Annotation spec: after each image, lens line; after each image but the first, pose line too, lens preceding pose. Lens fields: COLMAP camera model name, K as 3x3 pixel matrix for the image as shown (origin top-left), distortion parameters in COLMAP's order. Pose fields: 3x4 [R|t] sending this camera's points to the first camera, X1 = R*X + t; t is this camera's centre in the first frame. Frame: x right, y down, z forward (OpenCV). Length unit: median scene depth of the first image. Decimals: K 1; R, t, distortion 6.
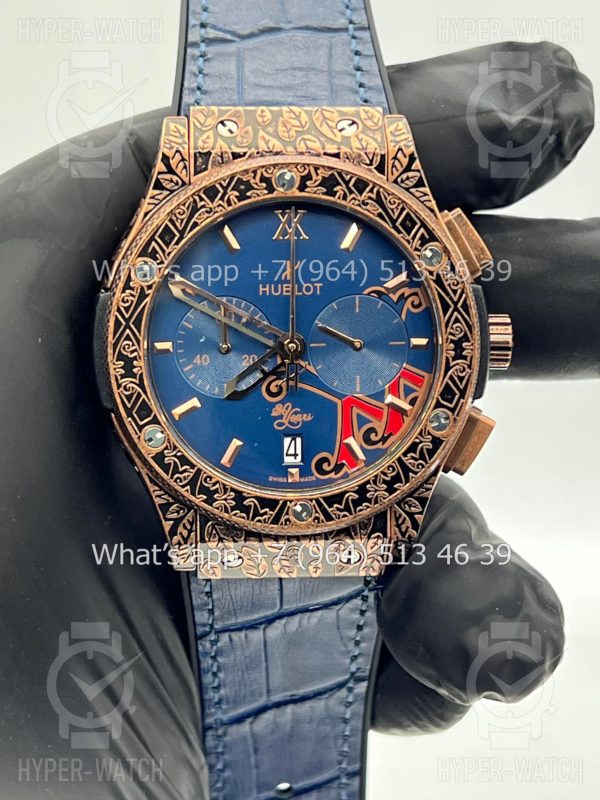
lens RADIAL K [[1845.0, 0, 300.0], [0, 1845.0, 400.0], [0, 0, 1]] dist [0.149821, 0.319850]
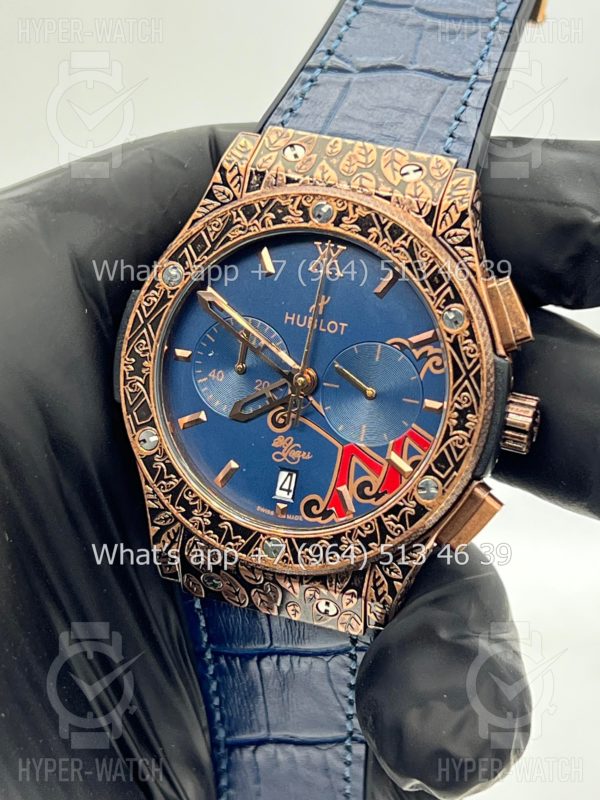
lens RADIAL K [[1878.8, 0, 300.0], [0, 1878.8, 400.0], [0, 0, 1]] dist [-0.003534, -0.568733]
pose [[0.923889, 0.210919, -0.319283, 0.314975], [-0.219597, 0.975549, 0.009017, -0.027781], [0.313378, 0.061783, 0.947617, 0.059097]]
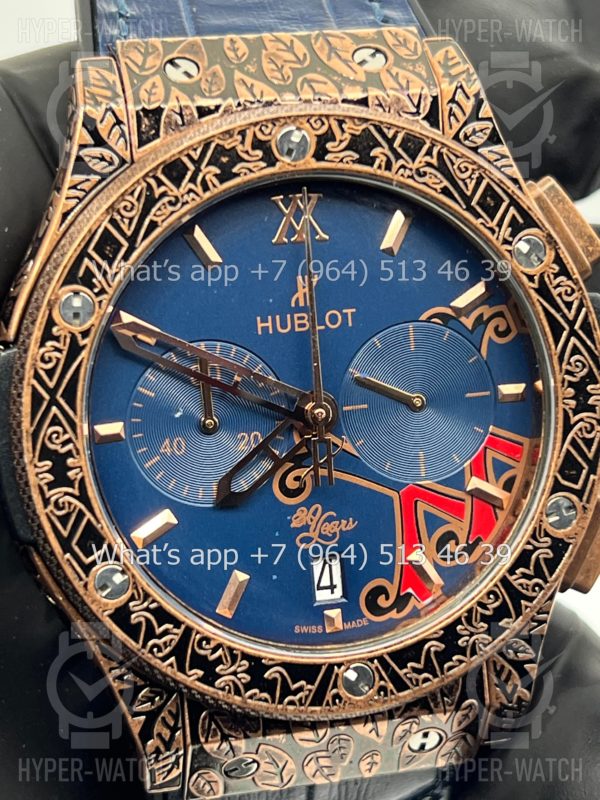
lens RADIAL K [[1910.1, 0, 300.0], [0, 1910.1, 400.0], [0, 0, 1]] dist [0.157257, -0.622679]
pose [[0.986689, -0.080188, 0.141476, -0.100685], [0.085017, 0.995974, -0.028419, -0.015756], [-0.138628, 0.040069, 0.989534, 0.369302]]
